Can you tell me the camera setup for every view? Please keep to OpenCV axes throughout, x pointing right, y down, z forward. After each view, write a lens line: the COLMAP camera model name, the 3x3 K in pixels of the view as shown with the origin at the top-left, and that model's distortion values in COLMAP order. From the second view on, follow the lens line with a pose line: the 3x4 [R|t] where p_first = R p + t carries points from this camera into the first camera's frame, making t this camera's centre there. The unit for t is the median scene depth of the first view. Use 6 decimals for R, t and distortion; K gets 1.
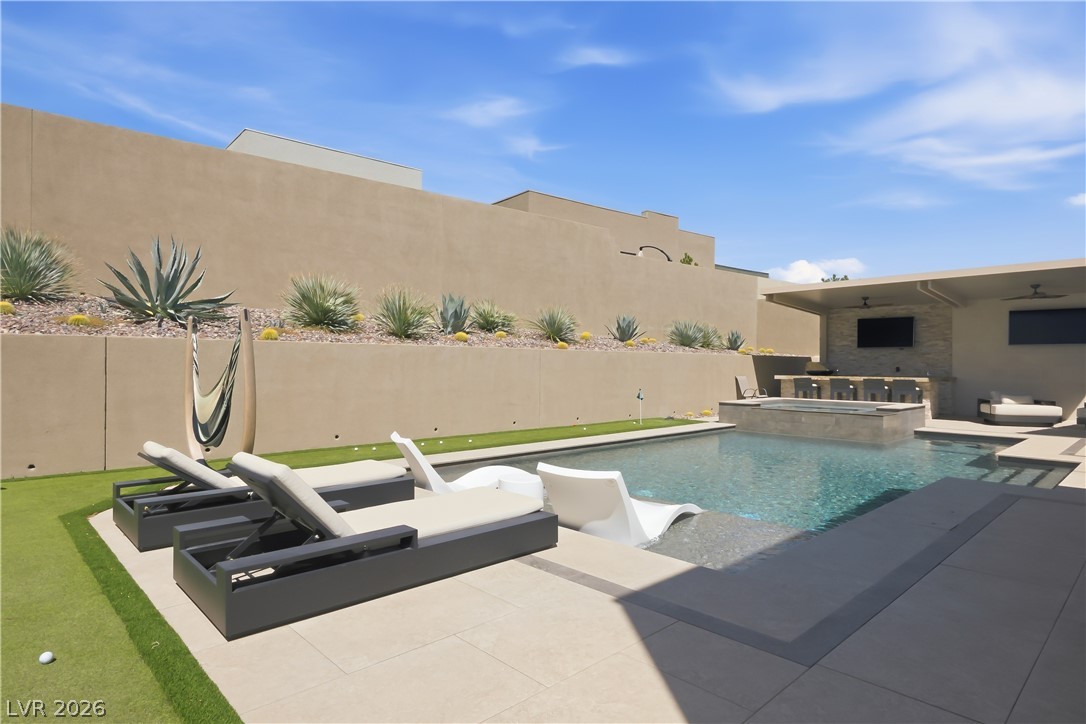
lens RADIAL K [[610.1, 0, 539.8], [0, 610.1, 357.1], [0, 0, 1]] dist [0.000071, 0.000317]
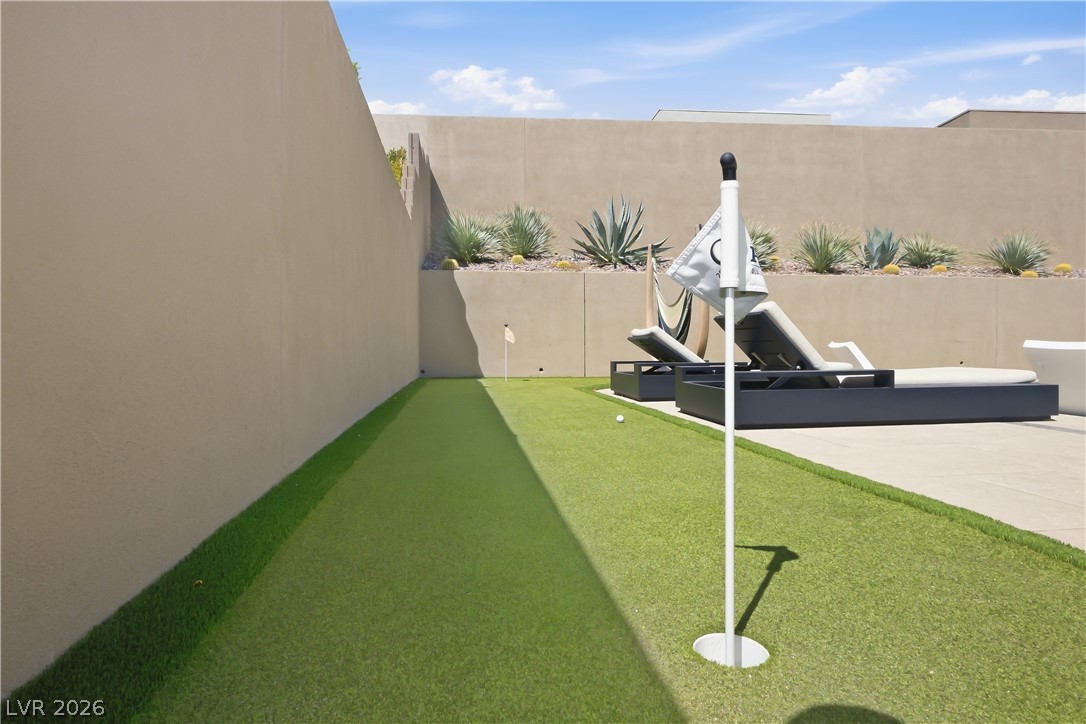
lens RADIAL K [[610.1, 0, 539.8], [0, 610.1, 357.1], [0, 0, 1]] dist [0.000071, 0.000317]
pose [[0.815037, 0.003331, -0.579399, -0.027952], [0.015113, 0.999521, 0.027006, 0.069772], [0.579211, -0.030767, 0.814597, -0.067967]]
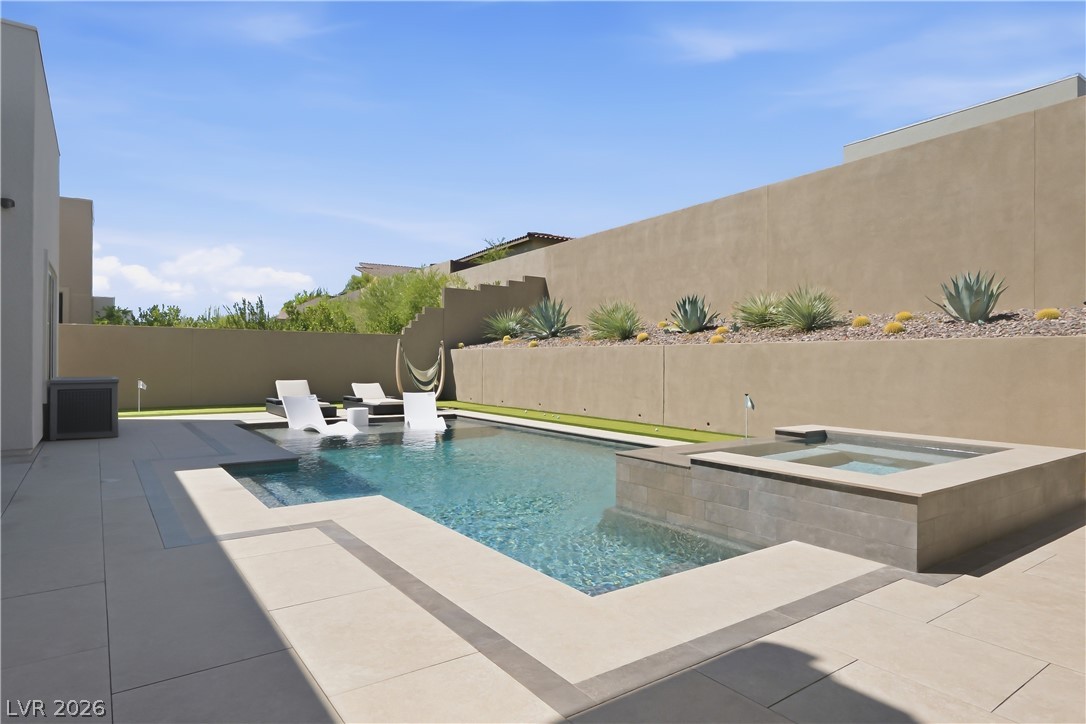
lens RADIAL K [[610.1, 0, 539.8], [0, 610.1, 357.1], [0, 0, 1]] dist [0.000071, 0.000317]
pose [[-0.134198, -0.010631, -0.990898, 1.087425], [0.002344, 0.999936, -0.011046, 0.018165], [0.990952, -0.003805, -0.134164, 1.008994]]
